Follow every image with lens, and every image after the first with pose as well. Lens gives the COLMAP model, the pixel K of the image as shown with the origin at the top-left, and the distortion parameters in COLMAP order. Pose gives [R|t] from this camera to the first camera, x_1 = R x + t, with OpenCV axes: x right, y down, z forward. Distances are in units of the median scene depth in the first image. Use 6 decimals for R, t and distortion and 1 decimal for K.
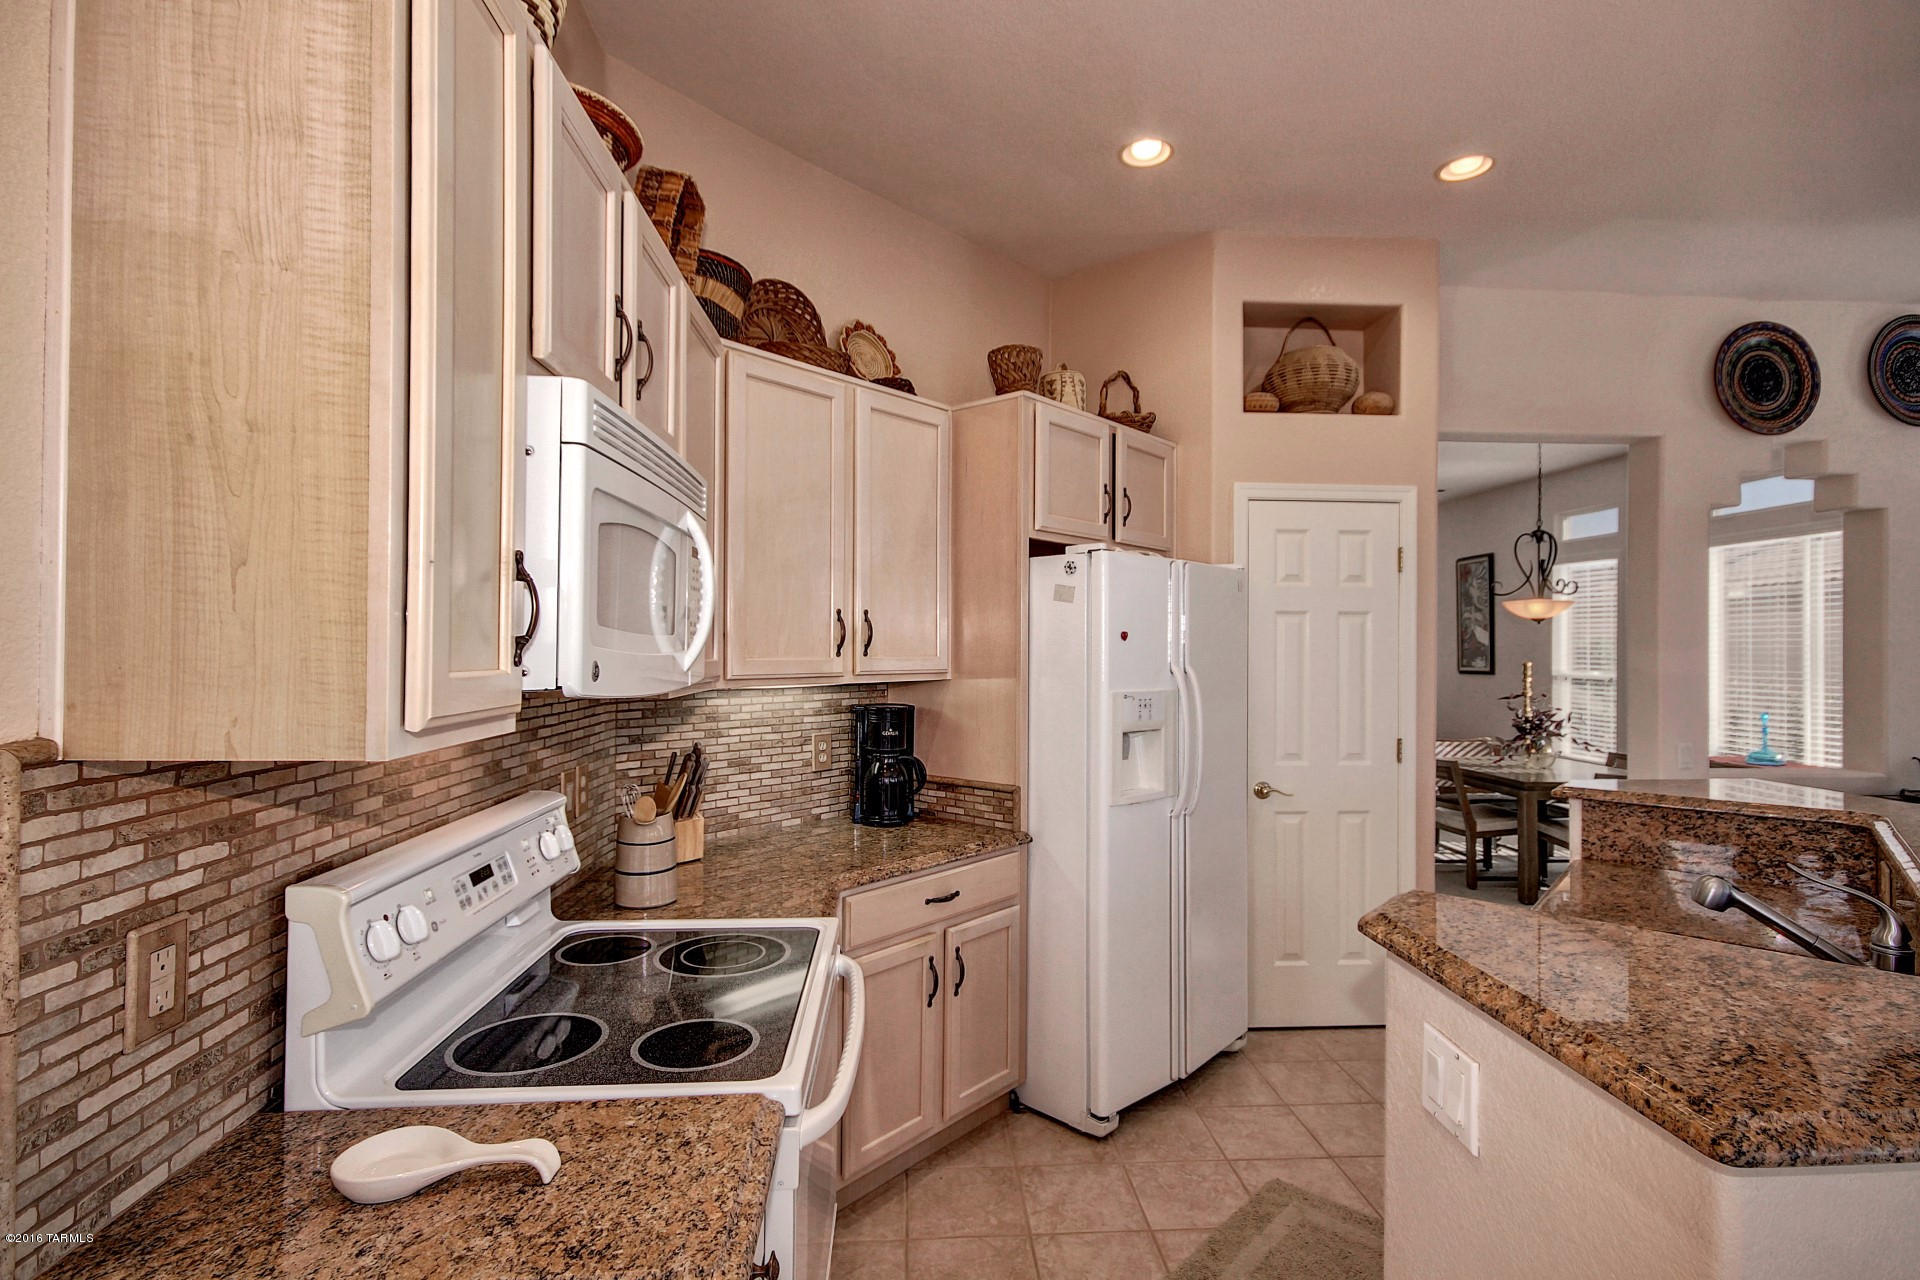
lens RADIAL K [[931.7, 0, 956.6], [0, 931.7, 641.7], [0, 0, 1]] dist [0.001965, -0.001038]
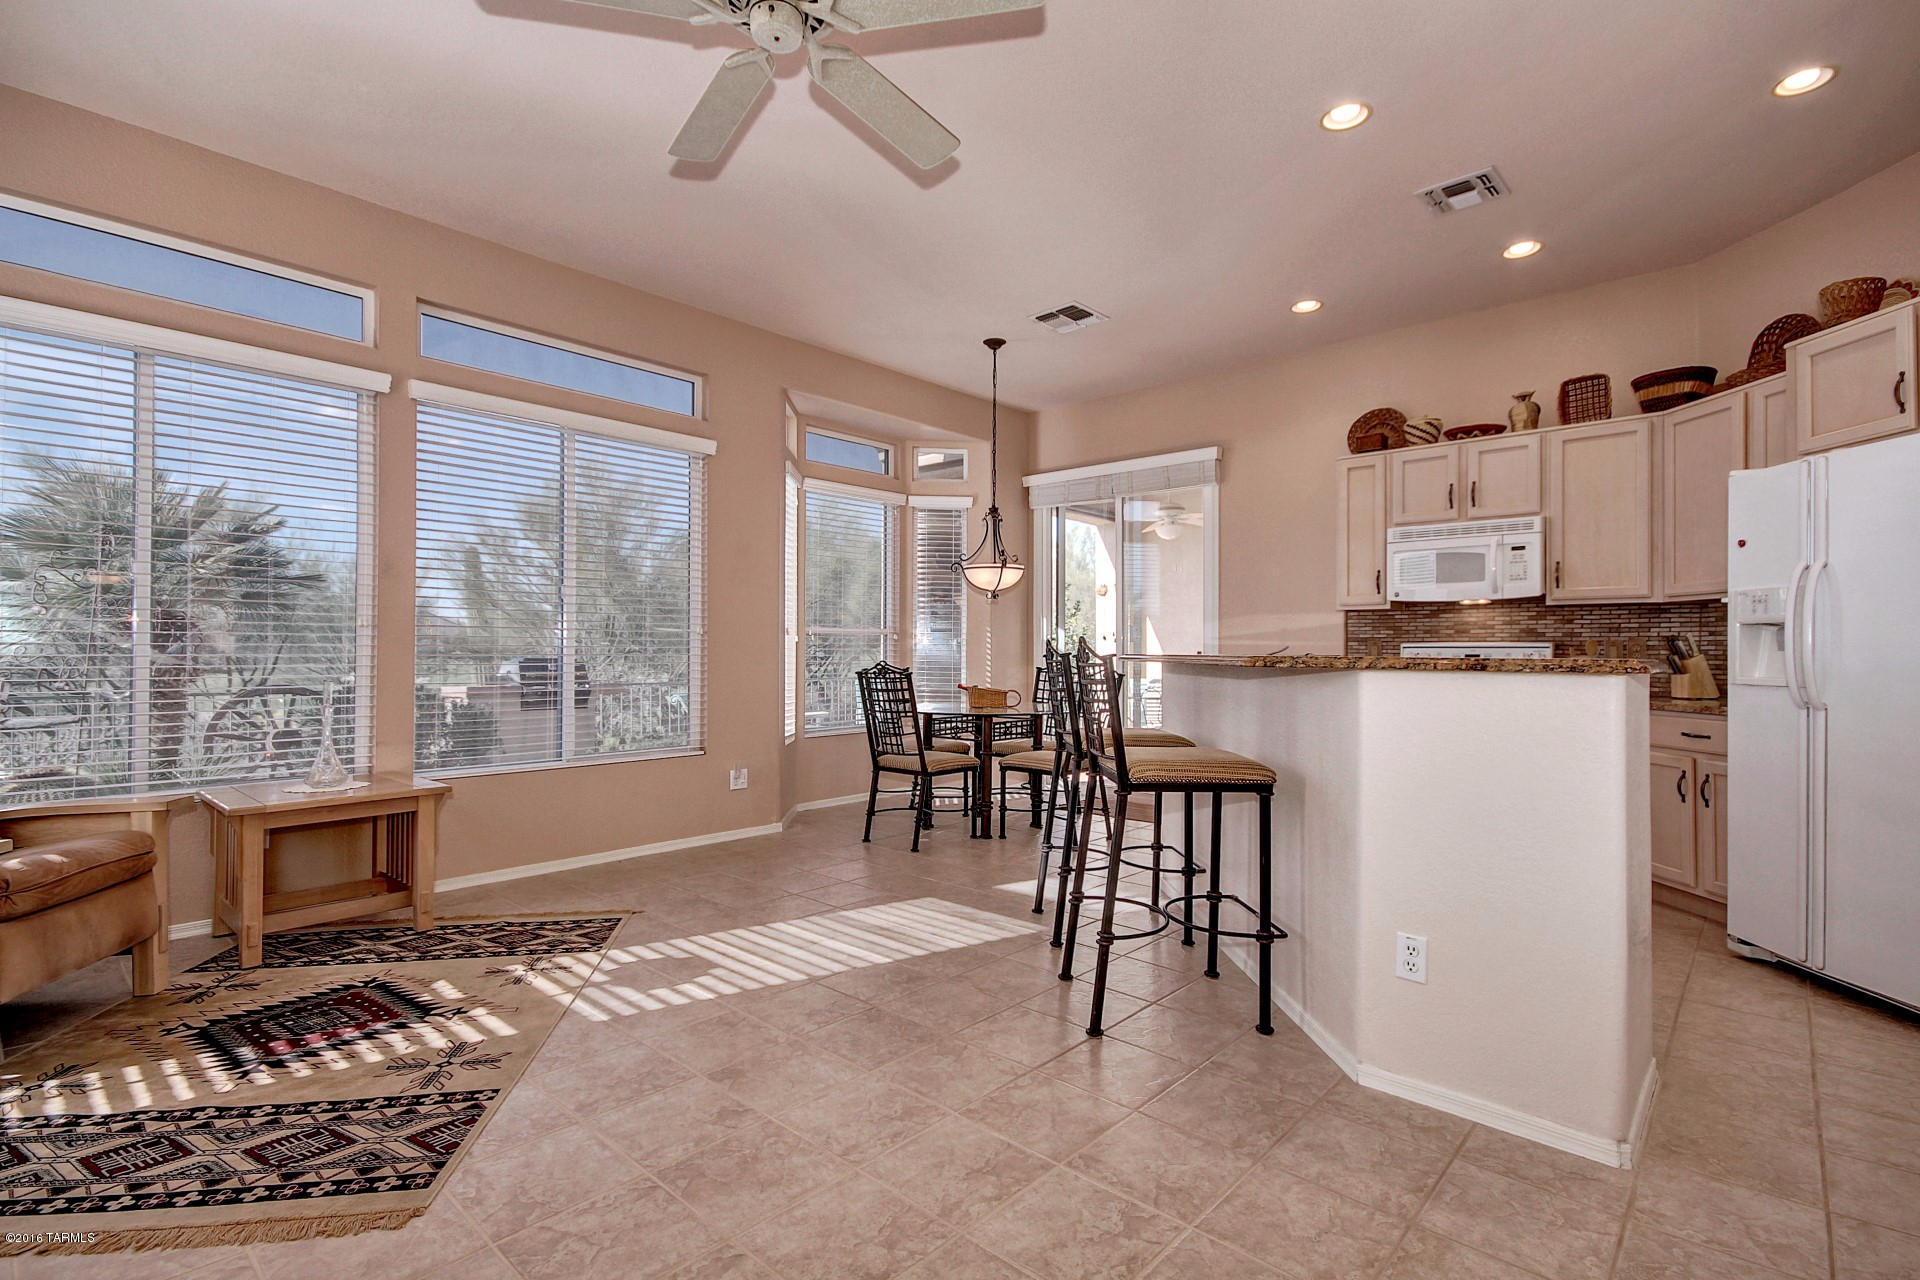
lens RADIAL K [[897.8, 0, 957.5], [0, 897.8, 647.2], [0, 0, 1]] dist [0.001565, 0.000246]
pose [[-0.724954, -0.013748, -0.688660, 3.513310], [-0.006736, 0.999894, -0.012870, 0.306674], [0.688765, -0.004691, -0.724970, 2.354978]]
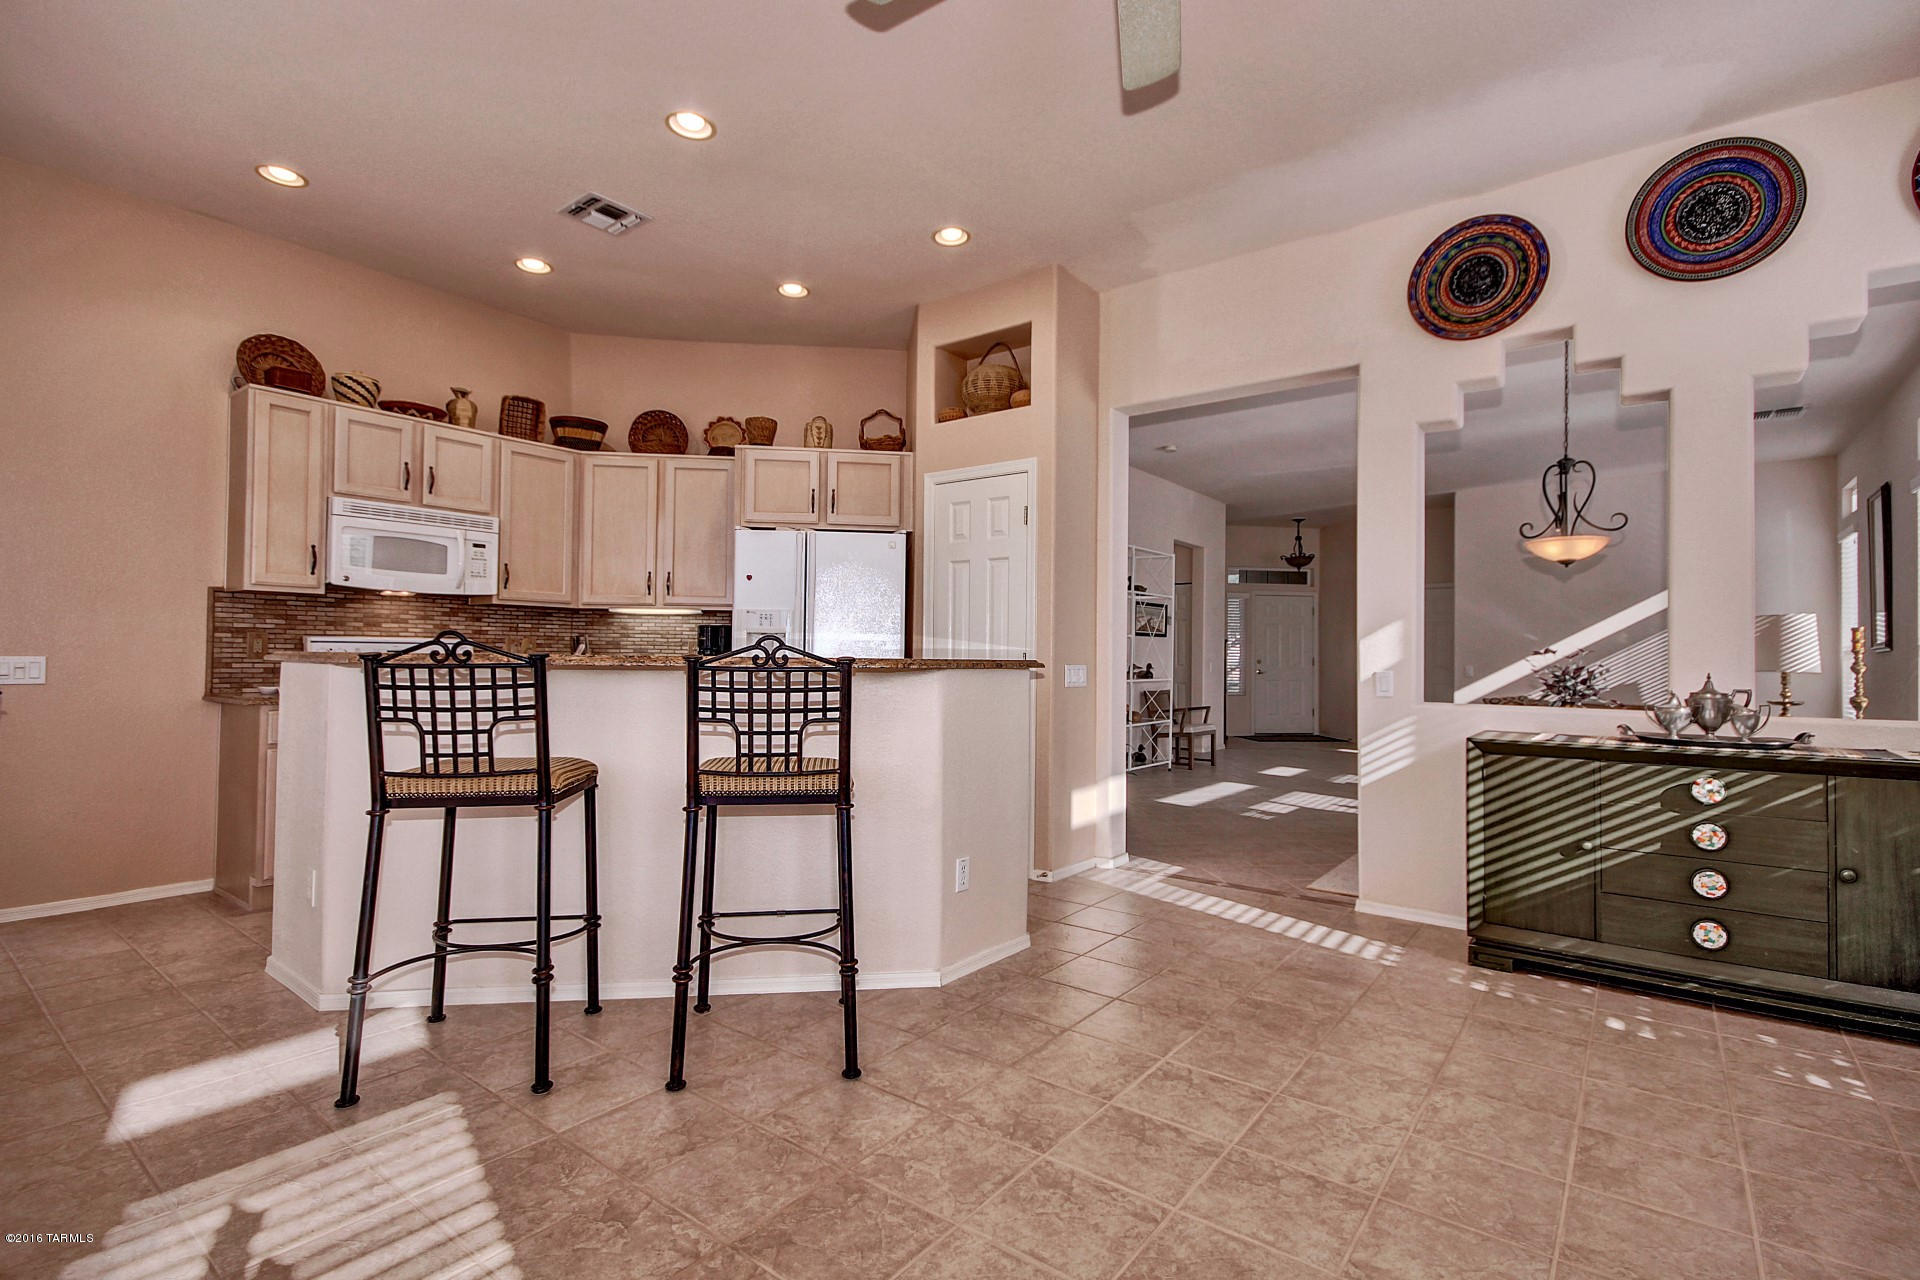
lens RADIAL K [[897.8, 0, 968.2], [0, 897.8, 646.6], [0, 0, 1]] dist [0.001565, 0.000246]
pose [[0.750265, -0.006135, -0.661109, 3.297587], [-0.003972, 0.999897, -0.013787, 0.298844], [0.661125, 0.012970, 0.750163, 0.012248]]
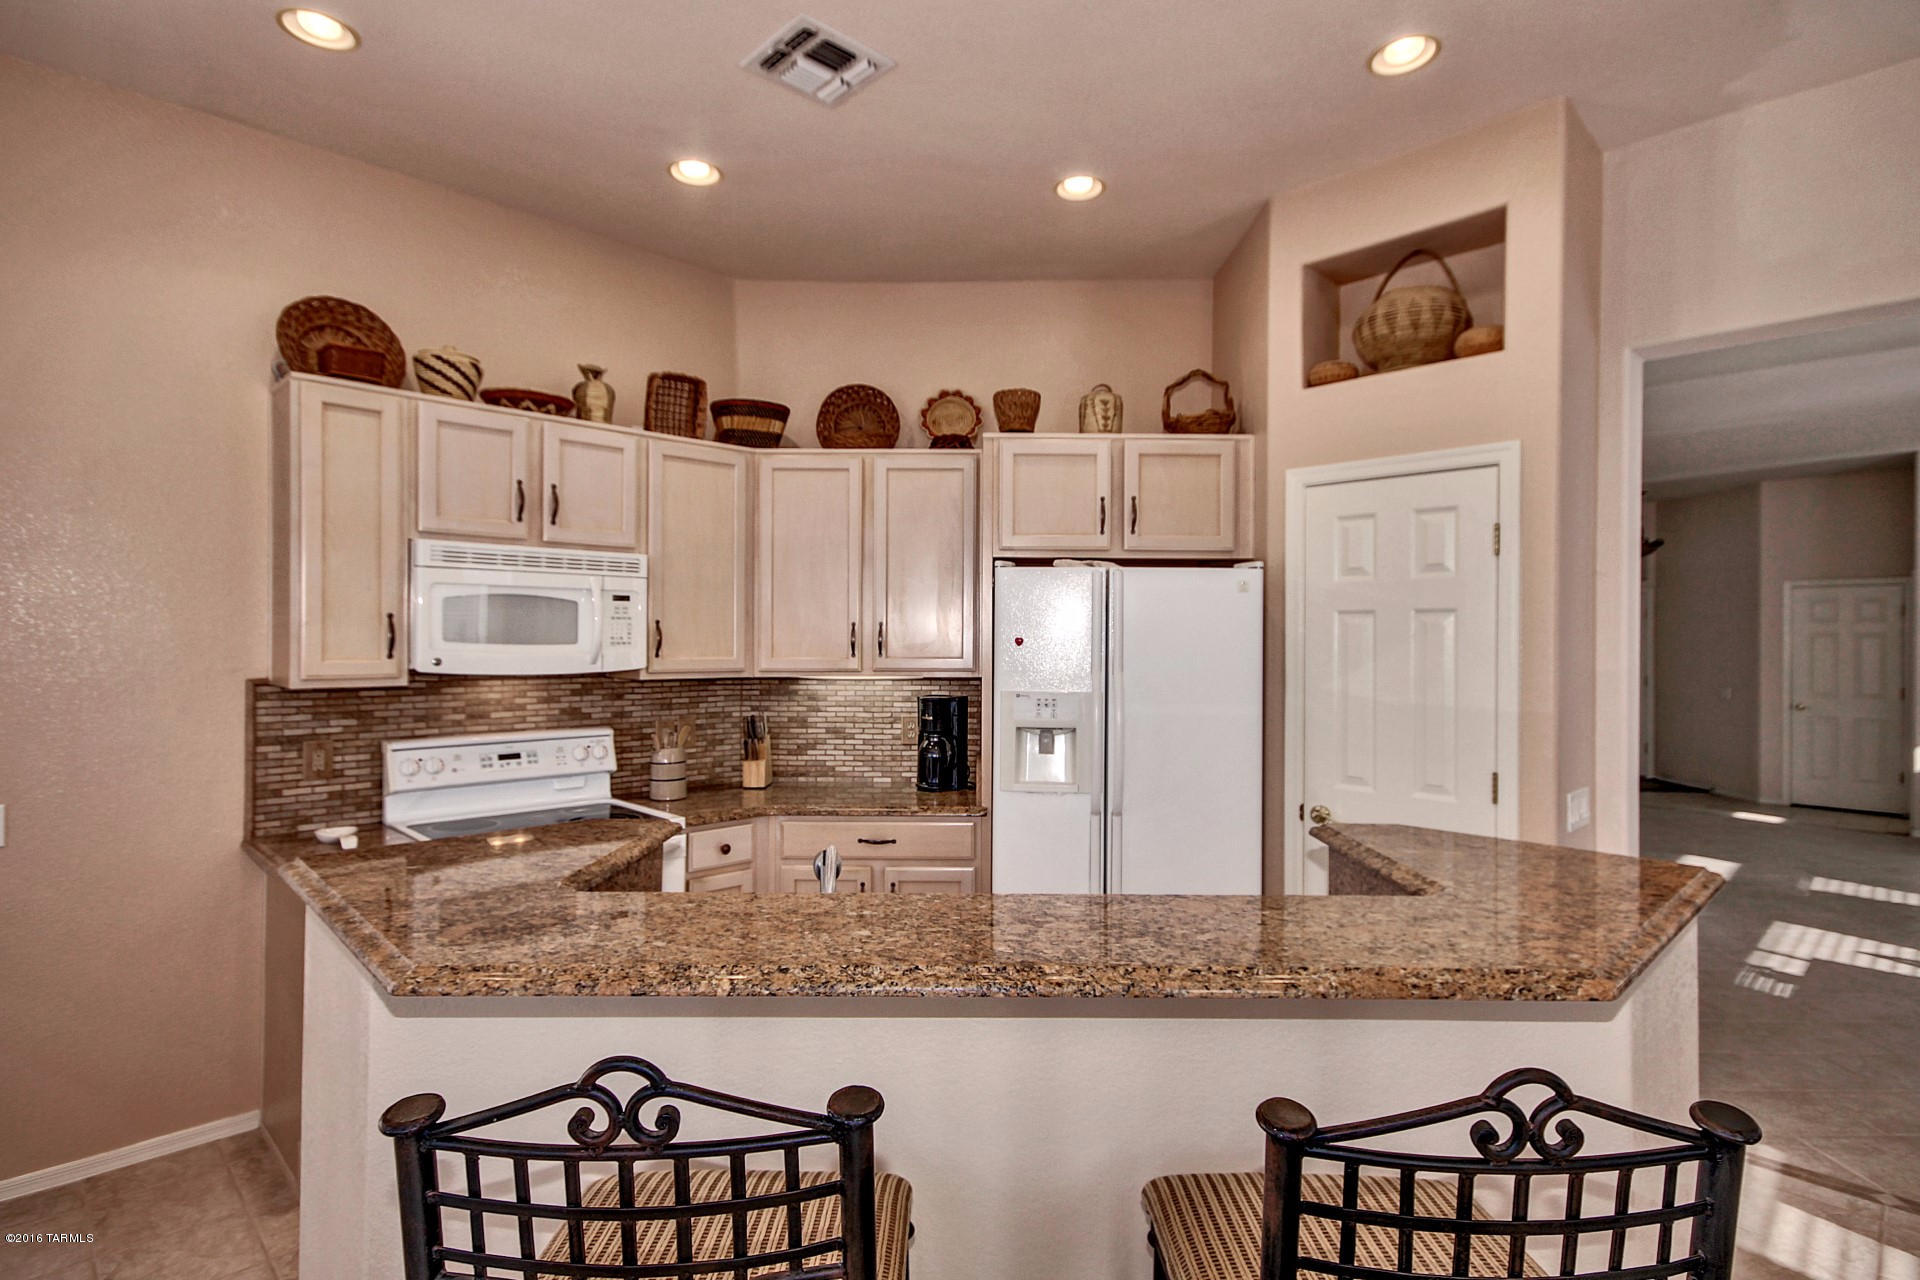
lens RADIAL K [[971.3, 0, 963.7], [0, 971.3, 641.3], [0, 0, 1]] dist [0.005283, 0.006632]
pose [[0.651431, -0.000689, -0.758708, 2.109067], [0.002432, 0.999996, 0.001180, -0.016514], [0.758704, -0.002613, 0.651430, 0.380536]]
